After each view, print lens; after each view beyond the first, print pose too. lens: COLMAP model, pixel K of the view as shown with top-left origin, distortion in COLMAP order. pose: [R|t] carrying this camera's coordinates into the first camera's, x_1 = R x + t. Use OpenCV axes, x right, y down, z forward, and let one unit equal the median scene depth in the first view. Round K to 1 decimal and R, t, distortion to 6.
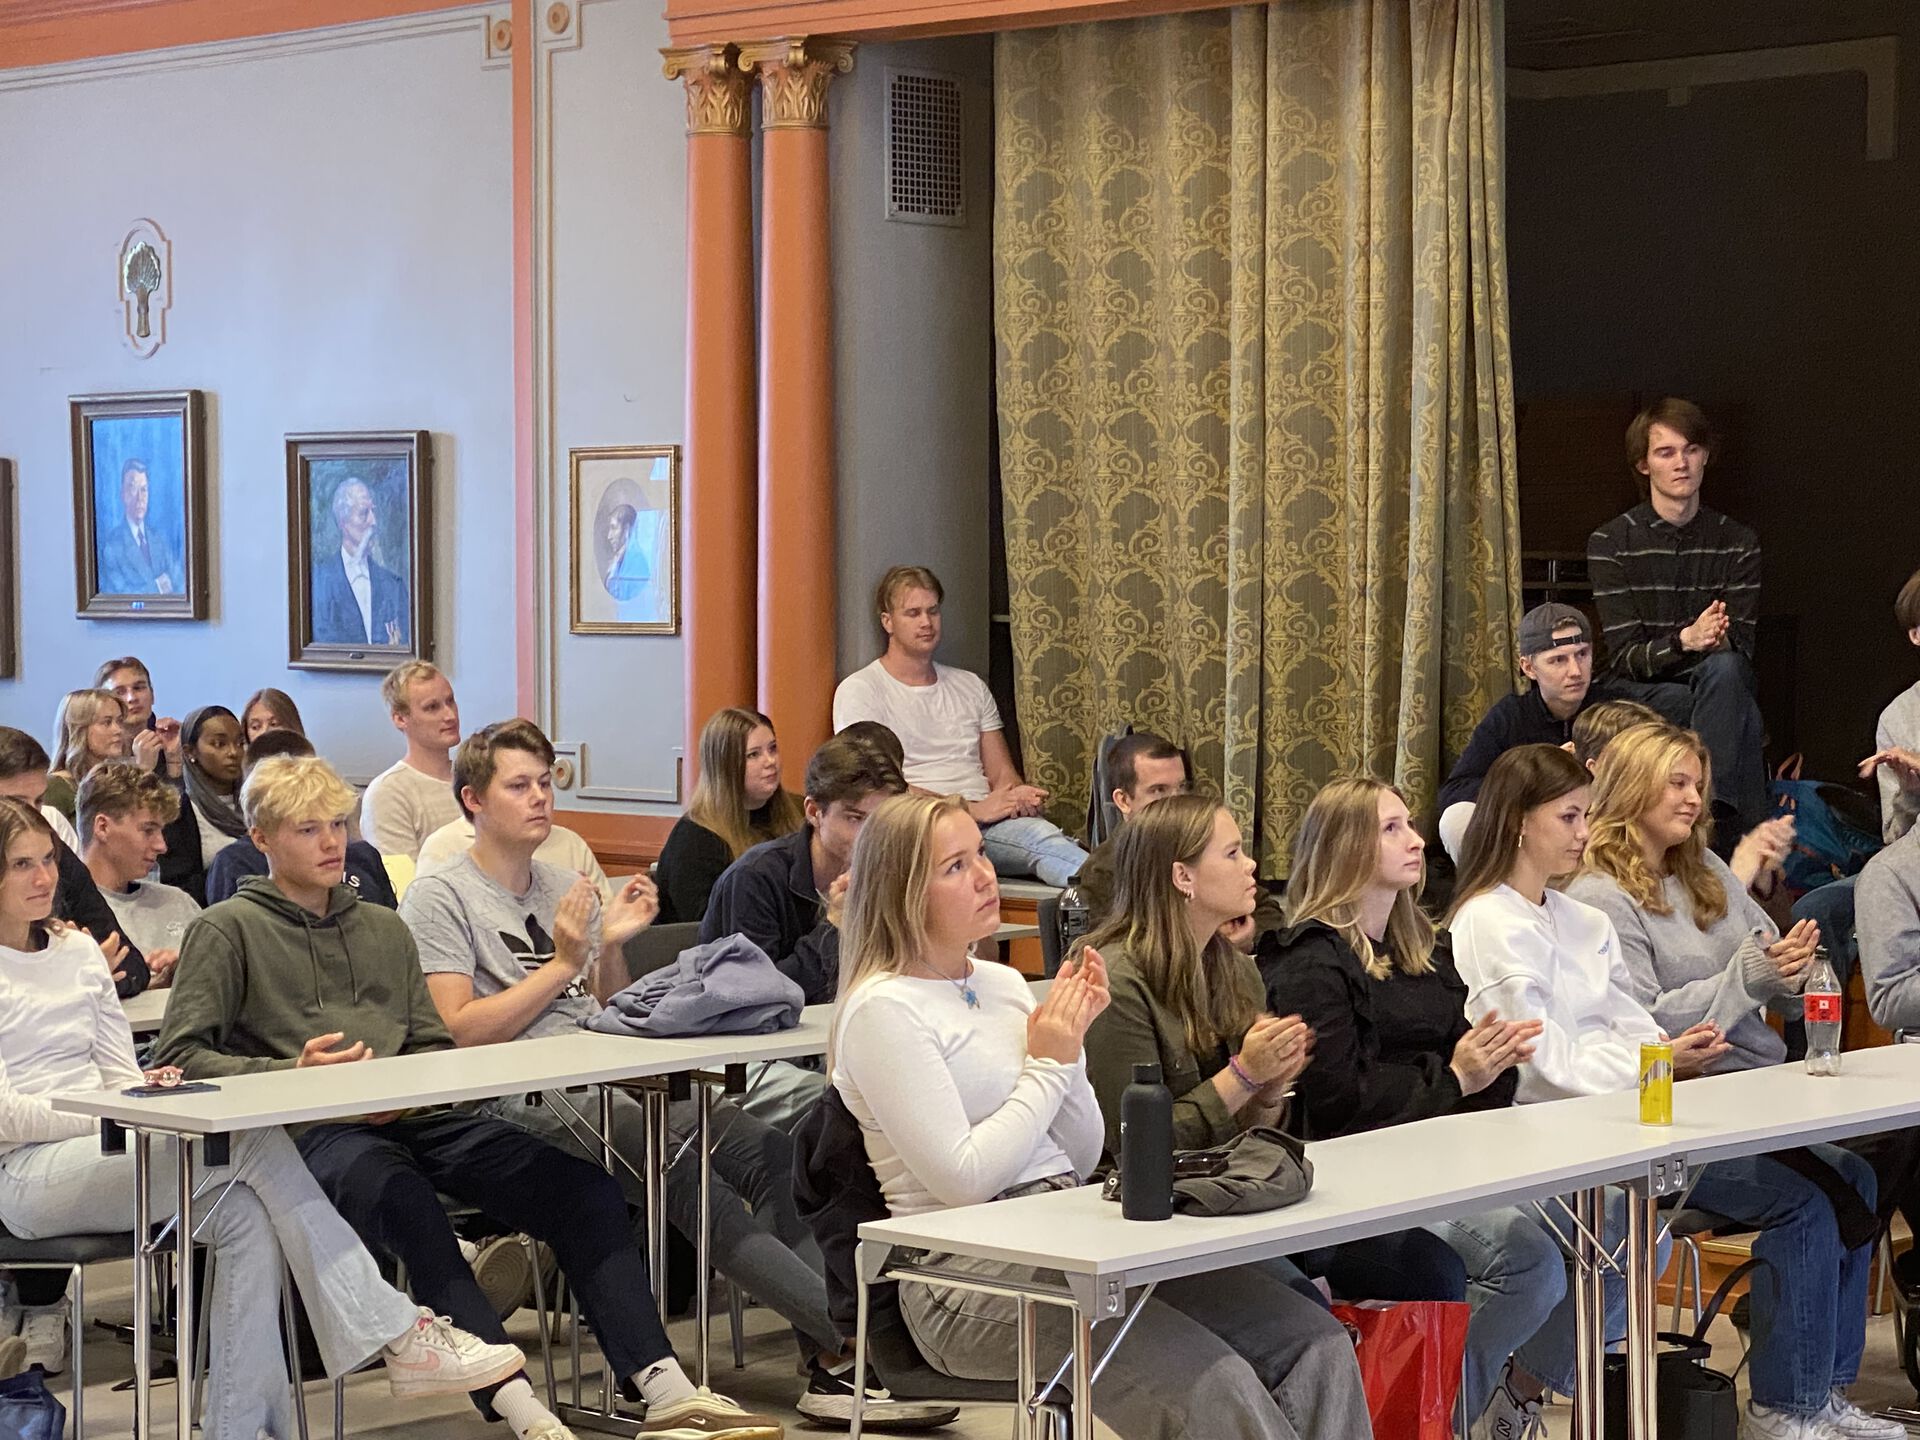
lens RADIAL K [[4128.8, 0, 960.0], [0, 4128.8, 720.0], [0, 0, 1]] dist [0.107452, 0.629299]
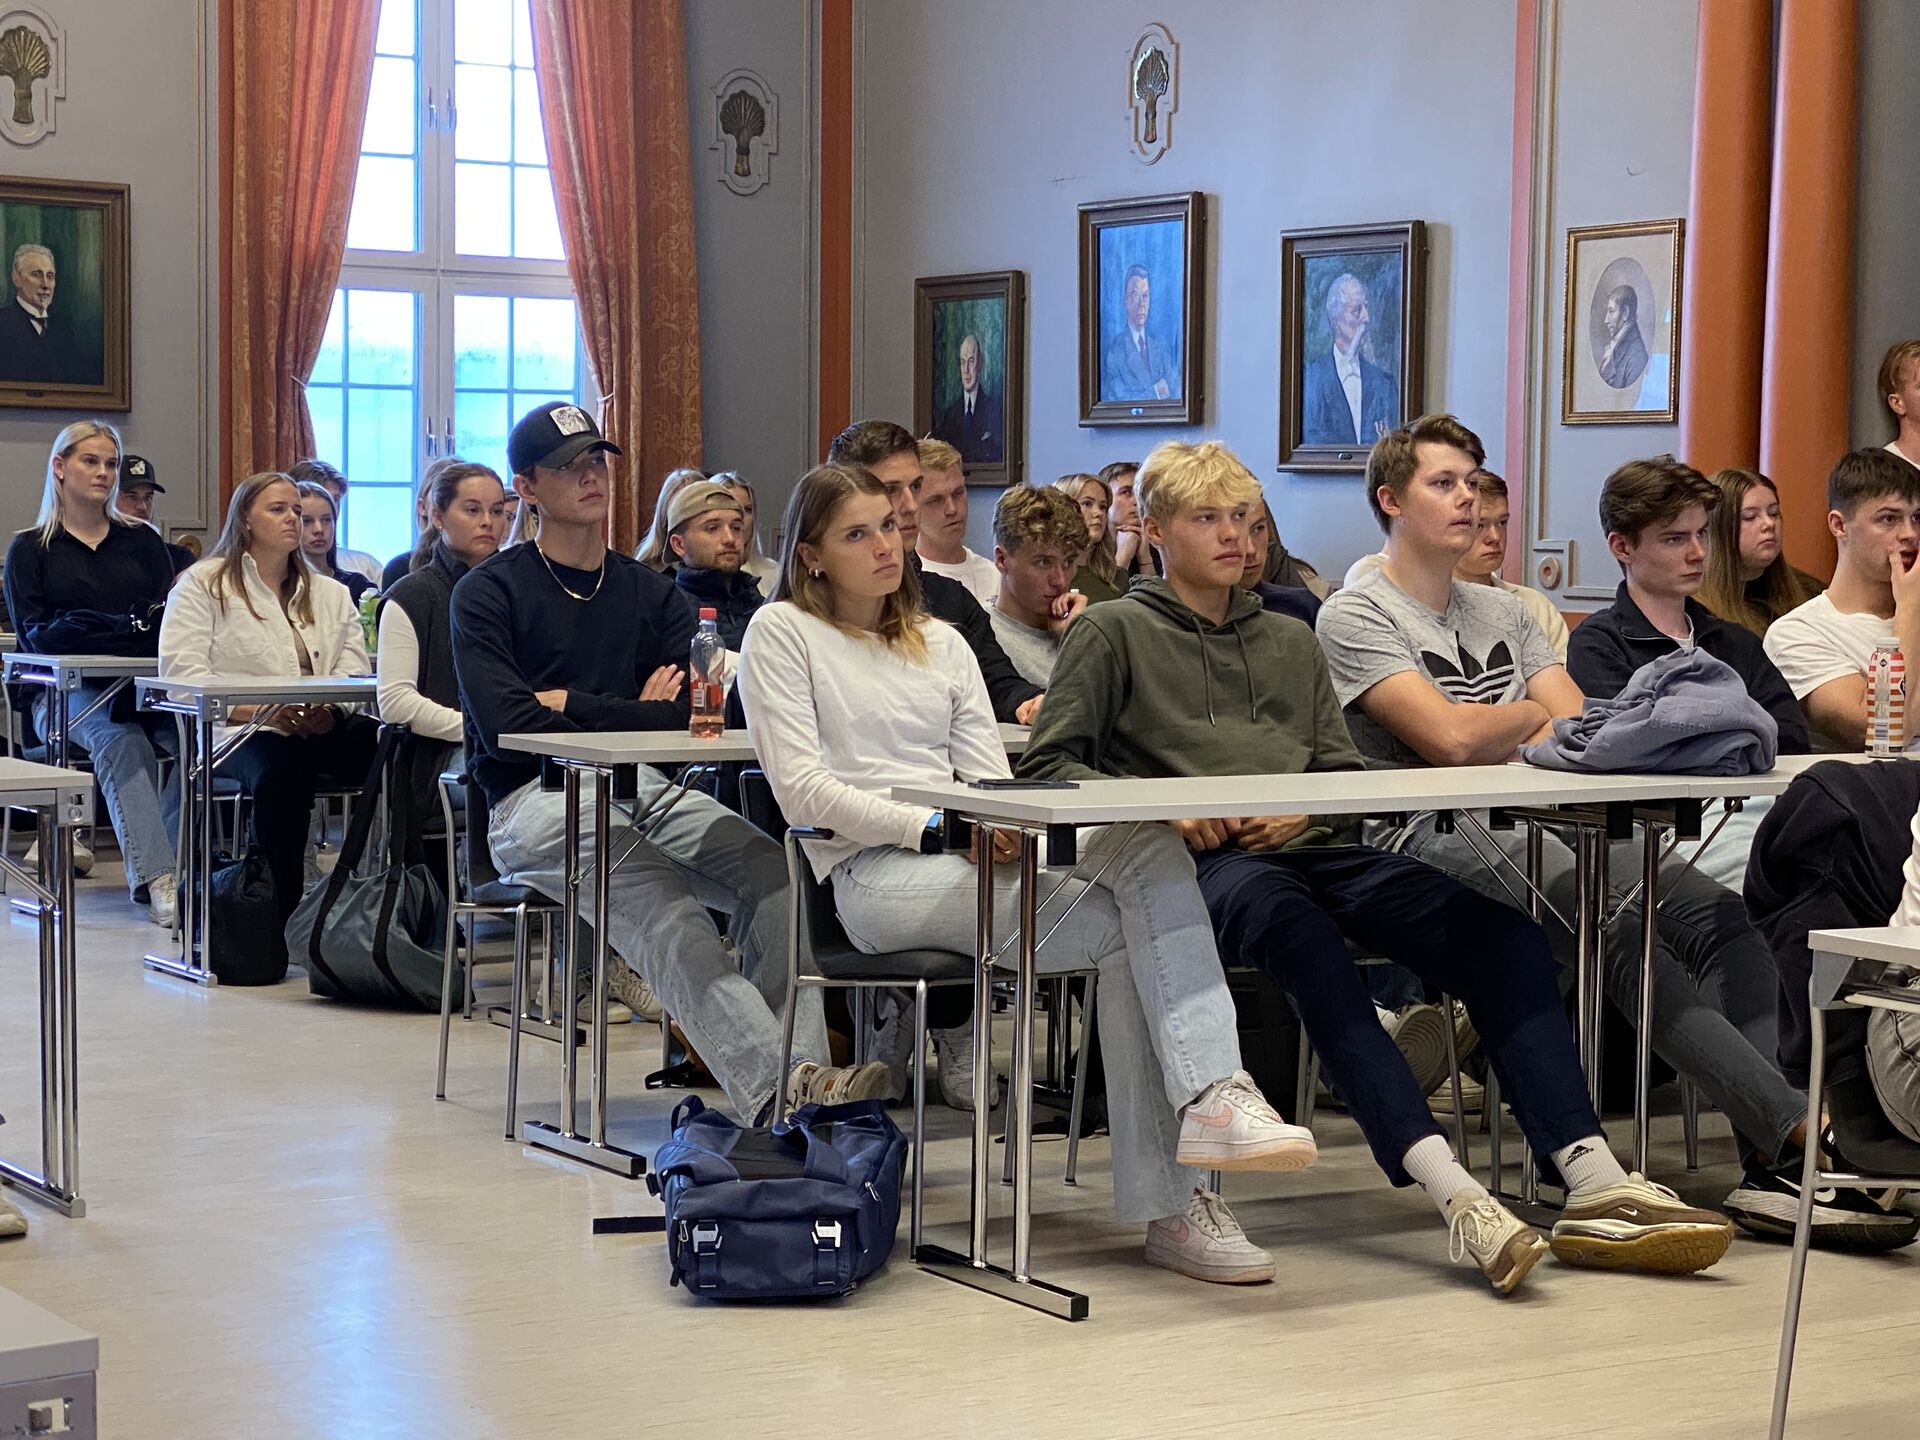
lens RADIAL K [[3719.4, 0, 960.0], [0, 3719.4, 720.0], [0, 0, 1]] dist [0.020765, 0.456232]
pose [[0.963121, 0.031152, -0.267260, 0.003123], [-0.027177, 0.999458, 0.018560, 0.033260], [0.267694, -0.010612, 0.963446, 0.132398]]
